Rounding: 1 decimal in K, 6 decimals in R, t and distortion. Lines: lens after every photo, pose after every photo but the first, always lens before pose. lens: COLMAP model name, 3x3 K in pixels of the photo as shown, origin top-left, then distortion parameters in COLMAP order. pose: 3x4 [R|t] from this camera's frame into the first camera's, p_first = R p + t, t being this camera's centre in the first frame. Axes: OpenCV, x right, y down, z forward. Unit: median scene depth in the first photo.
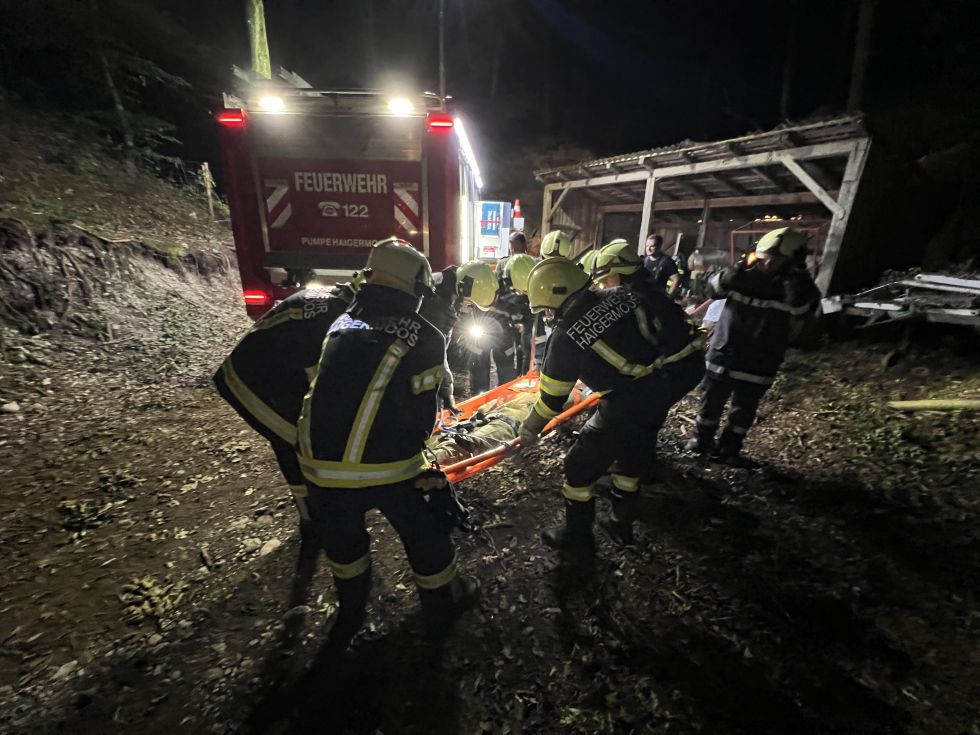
lens RADIAL K [[396.8, 0, 487.8], [0, 396.8, 364.7], [0, 0, 1]] dist [-0.001061, -0.000065]
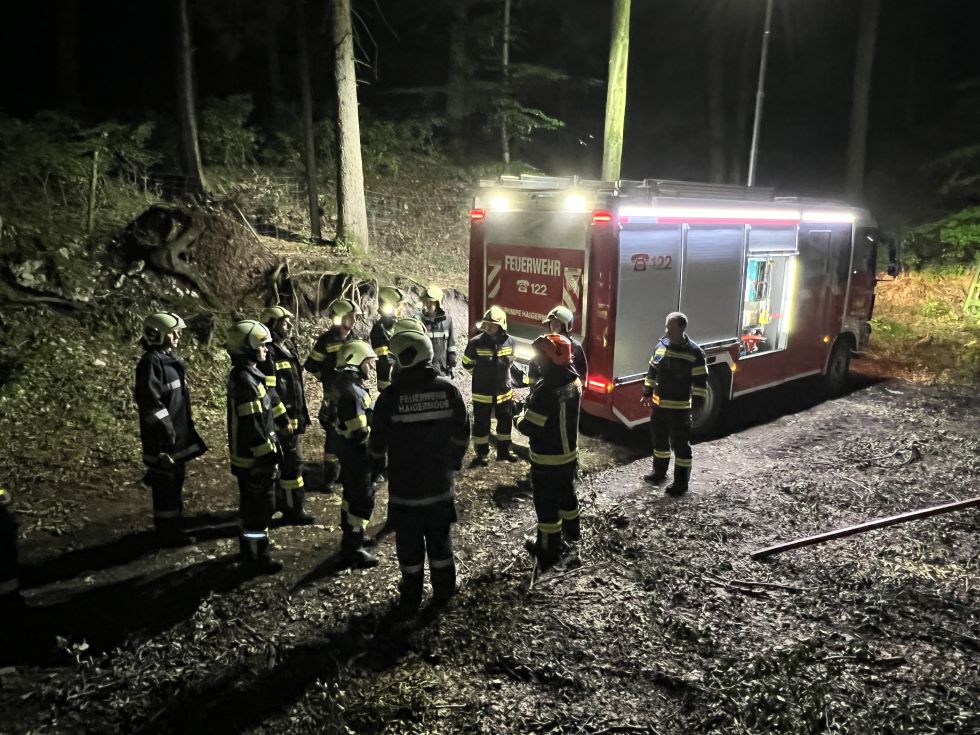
lens RADIAL K [[660.5, 0, 489.8], [0, 660.5, 367.6], [0, 0, 1]] dist [0.002414, 0.000110]
pose [[0.658986, 0.151217, -0.736798, 0.971859], [-0.233886, 0.972216, -0.009653, -0.128375], [0.714867, 0.178687, 0.676044, -0.301441]]
